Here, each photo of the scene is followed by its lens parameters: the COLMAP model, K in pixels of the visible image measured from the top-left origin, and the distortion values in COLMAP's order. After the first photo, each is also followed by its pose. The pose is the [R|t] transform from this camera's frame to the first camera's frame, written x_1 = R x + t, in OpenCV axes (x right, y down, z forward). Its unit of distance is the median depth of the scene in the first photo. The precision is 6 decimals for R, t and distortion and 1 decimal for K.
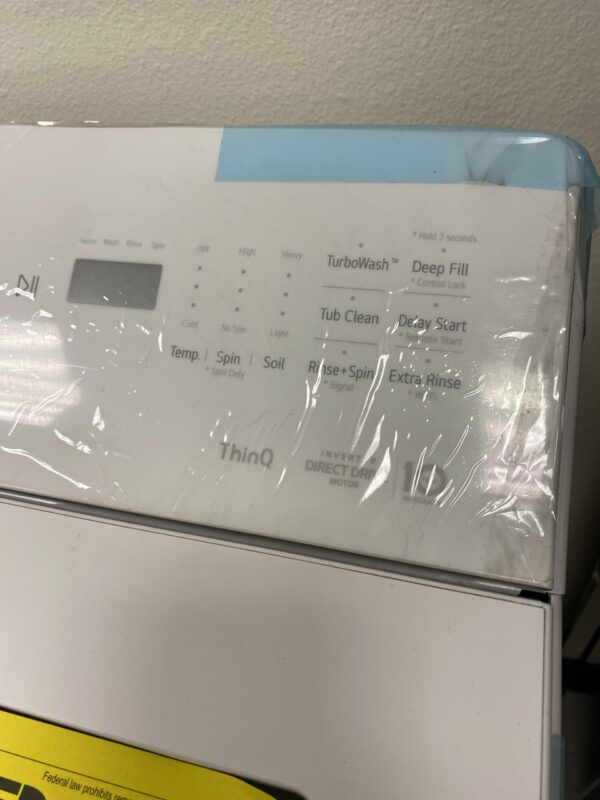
lens RADIAL K [[619.9, 0, 305.2], [0, 619.9, 401.8], [0, 0, 1]] dist [0.008278, -0.000547]
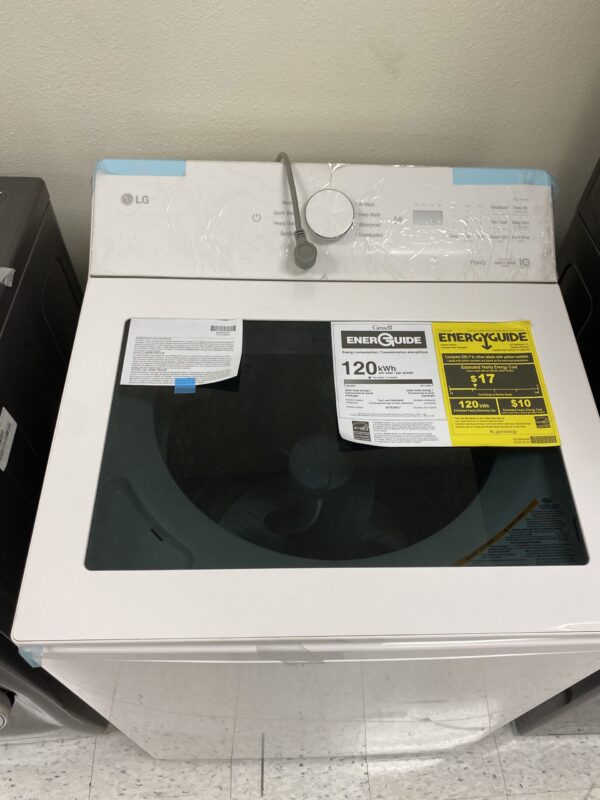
lens RADIAL K [[619.9, 0, 305.2], [0, 619.9, 401.8], [0, 0, 1]] dist [0.008278, -0.000547]
pose [[0.949080, -0.141319, 0.281561, -2.209162], [0.110792, 0.986374, 0.121619, 0.339689], [-0.294912, -0.084231, 0.951805, -2.271162]]
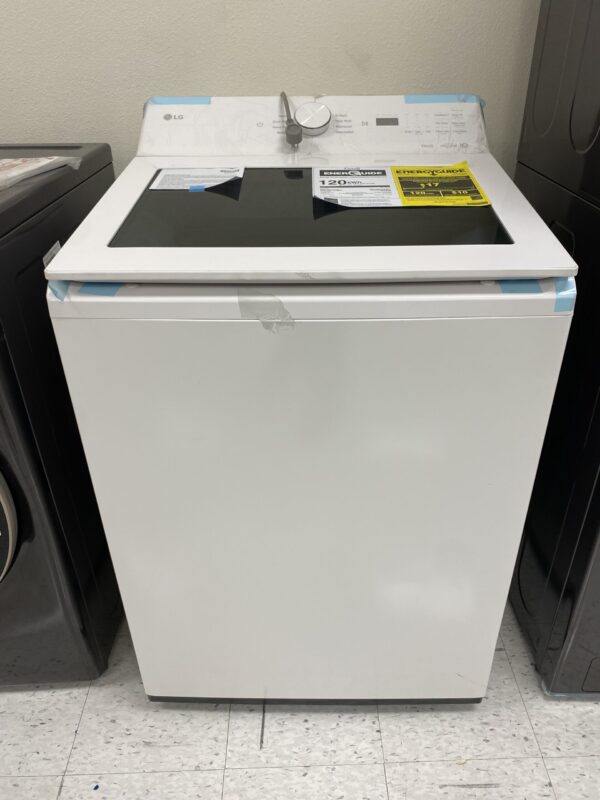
lens RADIAL K [[619.9, 0, 305.2], [0, 619.9, 401.8], [0, 0, 1]] dist [0.008278, -0.000547]
pose [[0.966960, -0.043369, 0.251213, -2.294993], [0.113763, 0.955271, -0.272976, 3.175855], [-0.228137, 0.292536, 0.928642, -2.670233]]
